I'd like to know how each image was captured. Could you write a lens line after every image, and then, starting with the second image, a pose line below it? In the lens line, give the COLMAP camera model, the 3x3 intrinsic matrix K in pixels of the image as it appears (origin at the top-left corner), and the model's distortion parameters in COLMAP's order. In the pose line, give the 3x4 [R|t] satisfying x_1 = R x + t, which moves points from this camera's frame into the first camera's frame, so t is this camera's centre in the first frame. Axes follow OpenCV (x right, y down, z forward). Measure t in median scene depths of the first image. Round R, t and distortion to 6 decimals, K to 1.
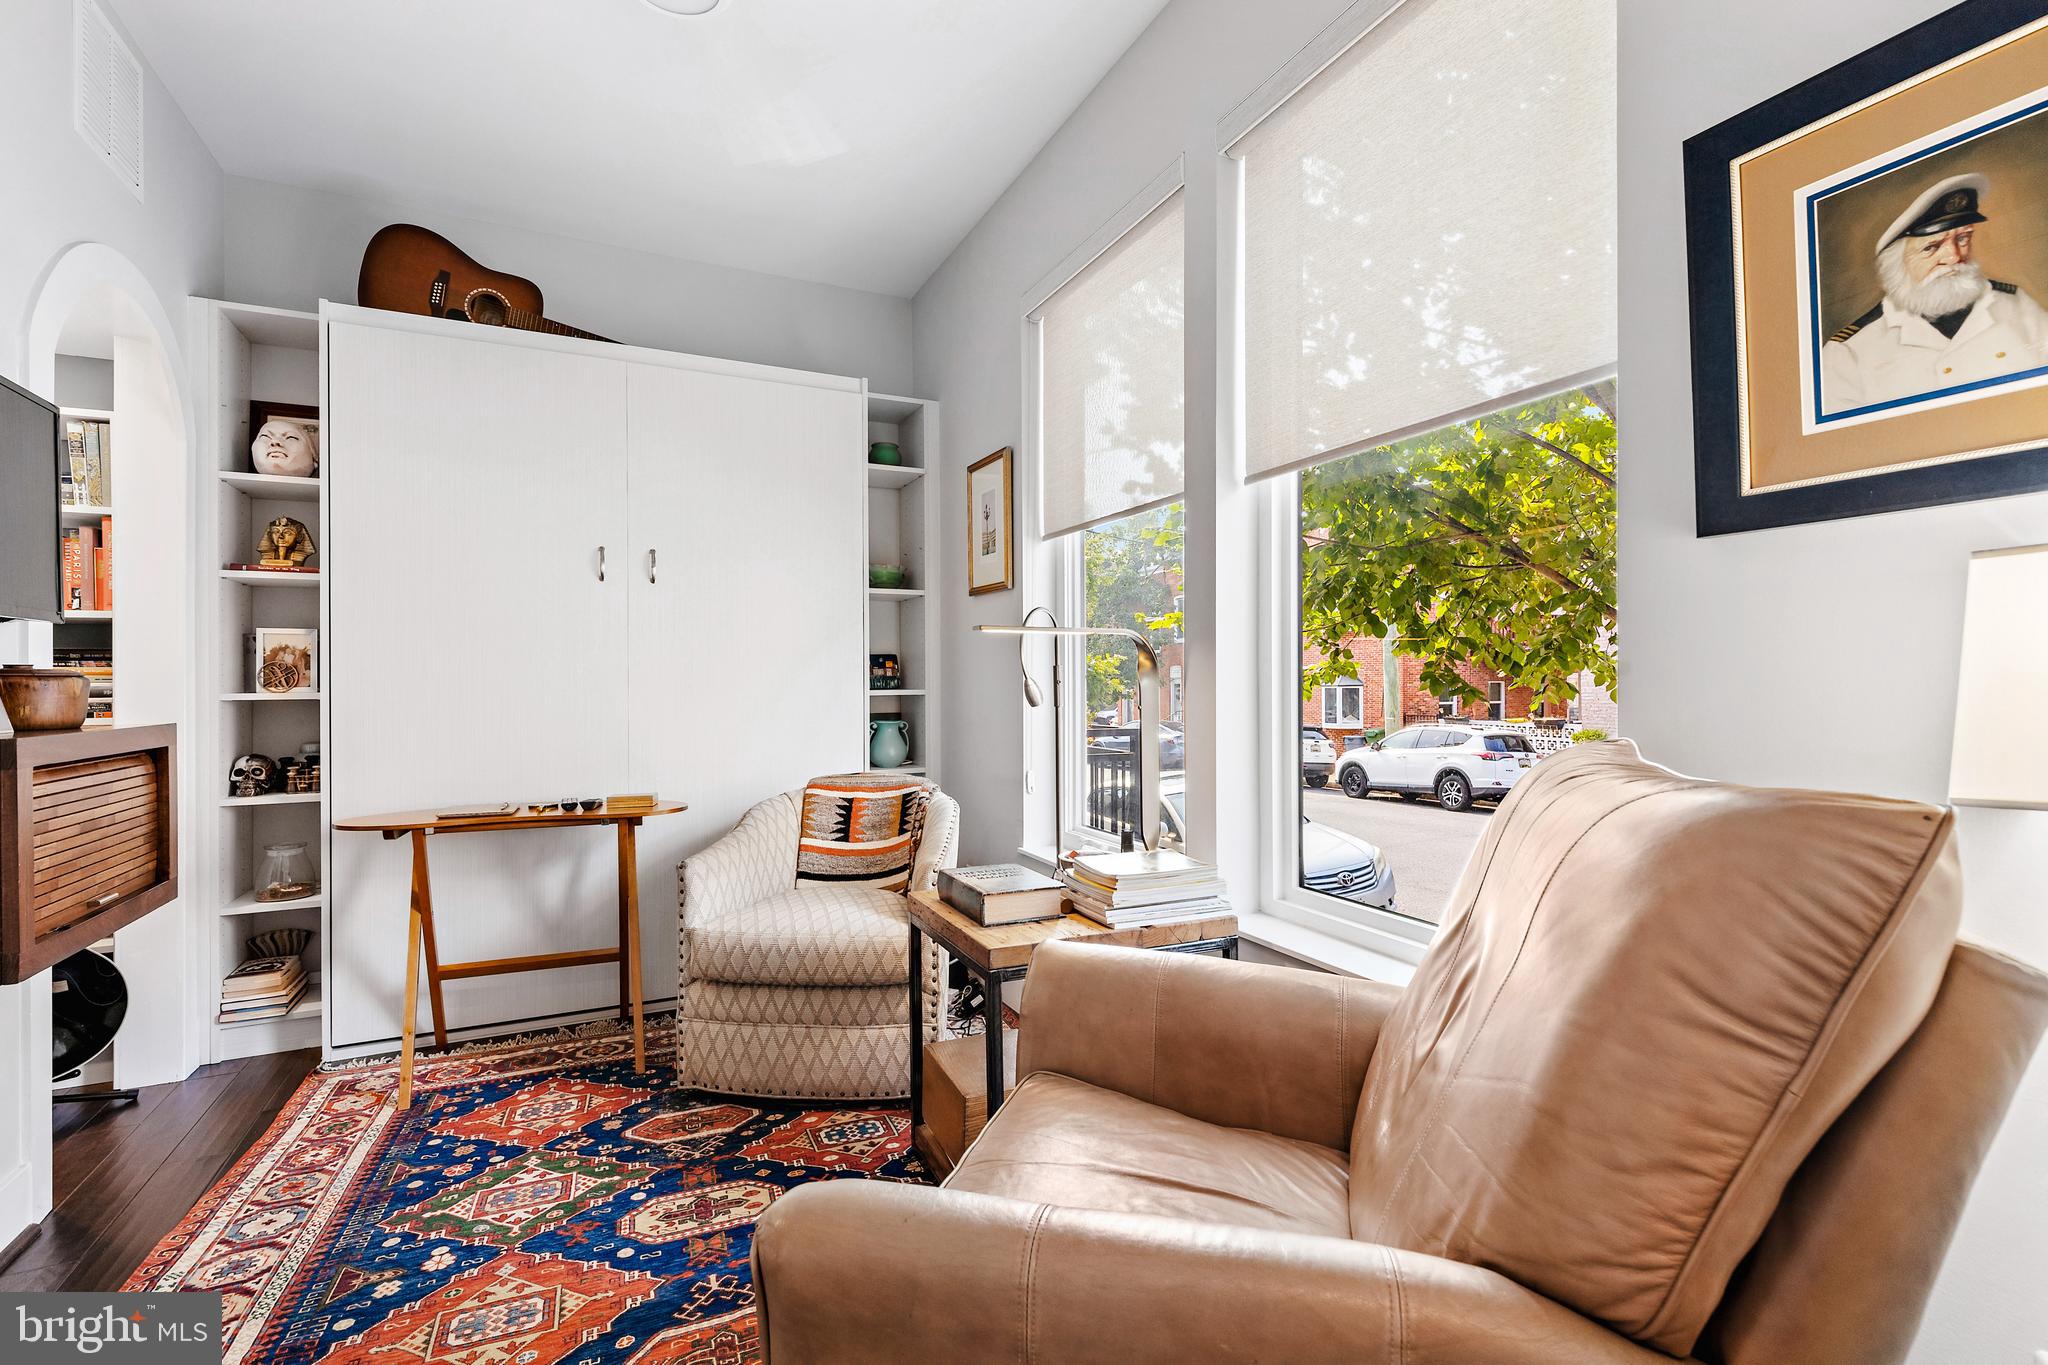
lens RADIAL K [[928.2, 0, 1023.3], [0, 928.2, 677.3], [0, 0, 1]] dist [0.004373, -0.000337]
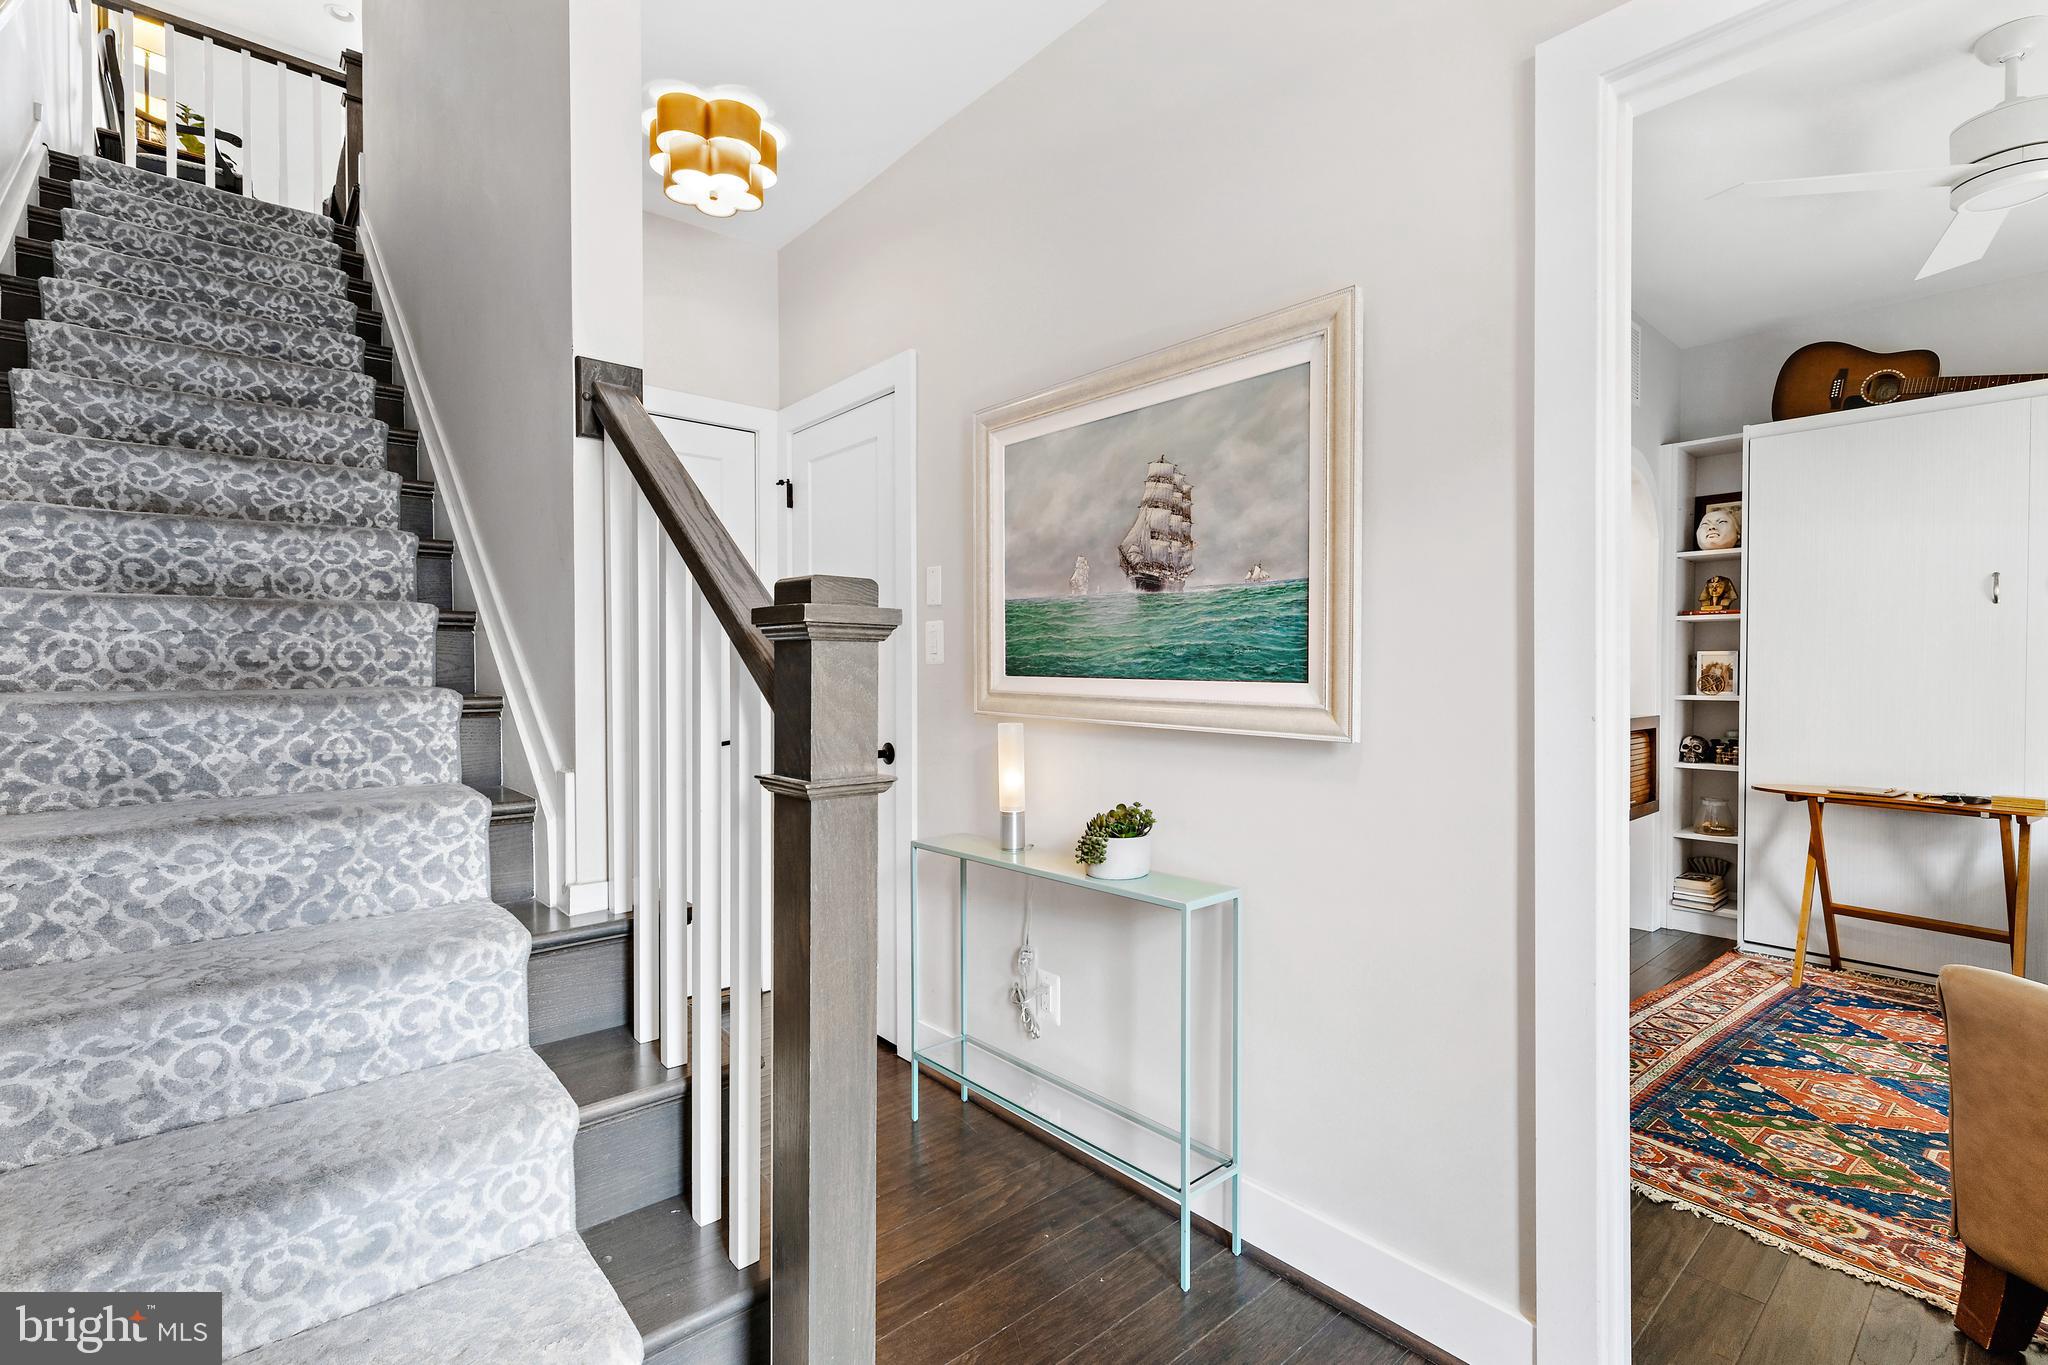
lens RADIAL K [[928.2, 0, 1023.3], [0, 928.2, 677.3], [0, 0, 1]] dist [0.004373, -0.000337]
pose [[0.264180, 0.016341, -0.964335, 0.393456], [-0.001957, 0.999863, 0.016407, -0.040094], [0.964471, -0.002448, 0.264176, -0.520364]]
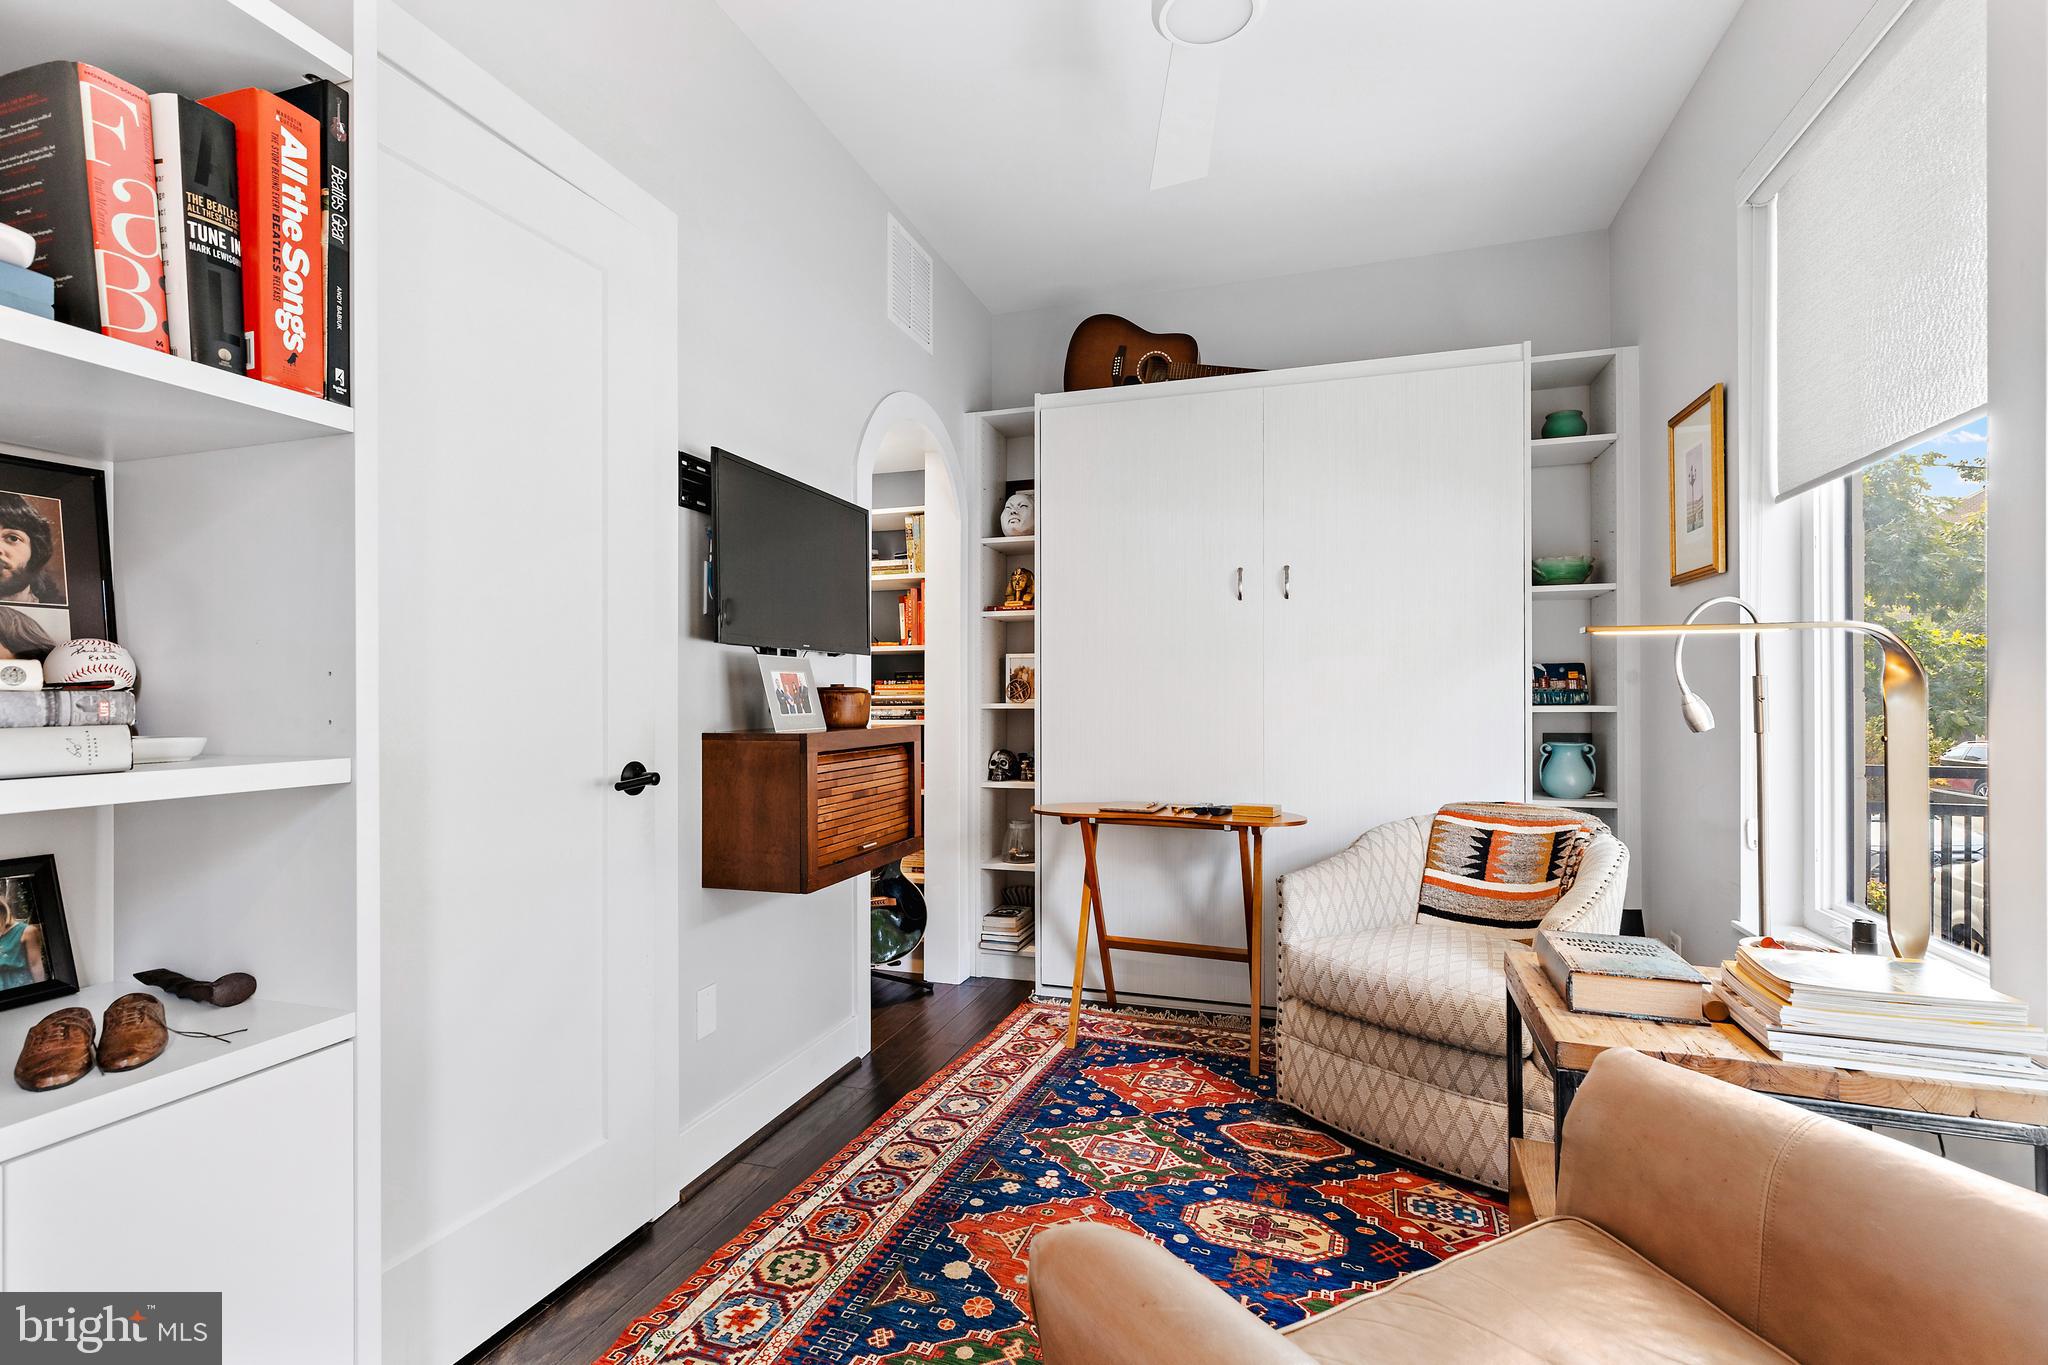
lens RADIAL K [[928.0, 0, 1025.8], [0, 928.0, 689.8], [0, 0, 1]] dist [0.002562, -0.000811]
pose [[0.719151, -0.001202, -0.694853, 0.129103], [0.001668, 0.999999, -0.000003, -0.002512], [0.694852, -0.001157, 0.719152, 0.088055]]
